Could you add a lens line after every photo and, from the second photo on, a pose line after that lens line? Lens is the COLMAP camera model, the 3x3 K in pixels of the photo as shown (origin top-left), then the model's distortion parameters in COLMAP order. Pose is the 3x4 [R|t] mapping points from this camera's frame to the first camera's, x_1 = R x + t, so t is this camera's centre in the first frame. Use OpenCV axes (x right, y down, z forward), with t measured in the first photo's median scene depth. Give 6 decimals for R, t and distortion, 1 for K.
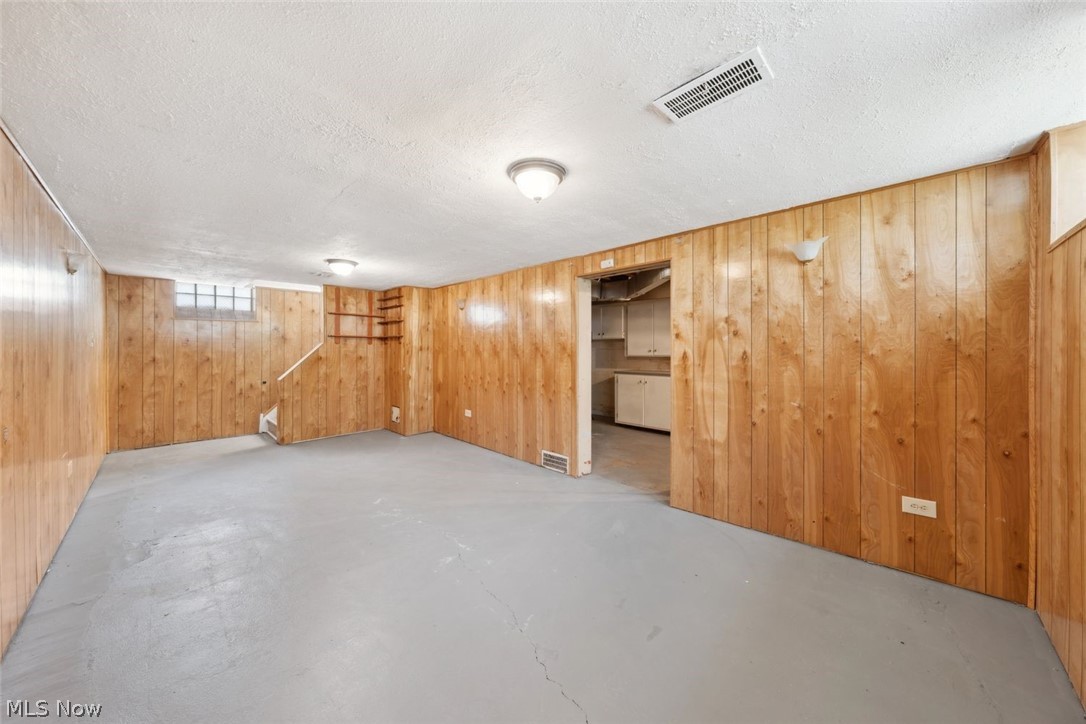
lens RADIAL K [[372.0, 0, 541.2], [0, 372.0, 354.8], [0, 0, 1]] dist [-0.005224, 0.000577]
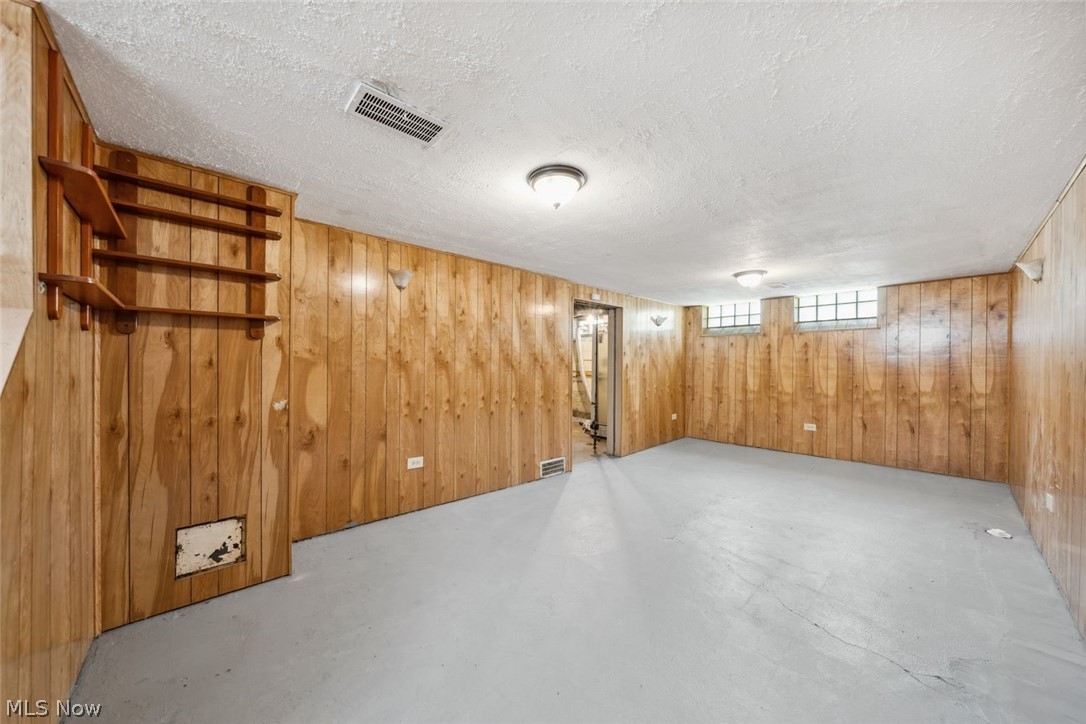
lens RADIAL K [[372.0, 0, 540.4], [0, 372.0, 363.5], [0, 0, 1]] dist [-0.005224, 0.000577]
pose [[0.053023, -0.008667, 0.998556, -0.936582], [-0.006535, 0.999938, 0.009026, -0.014429], [-0.998572, -0.007005, 0.052963, 0.905415]]
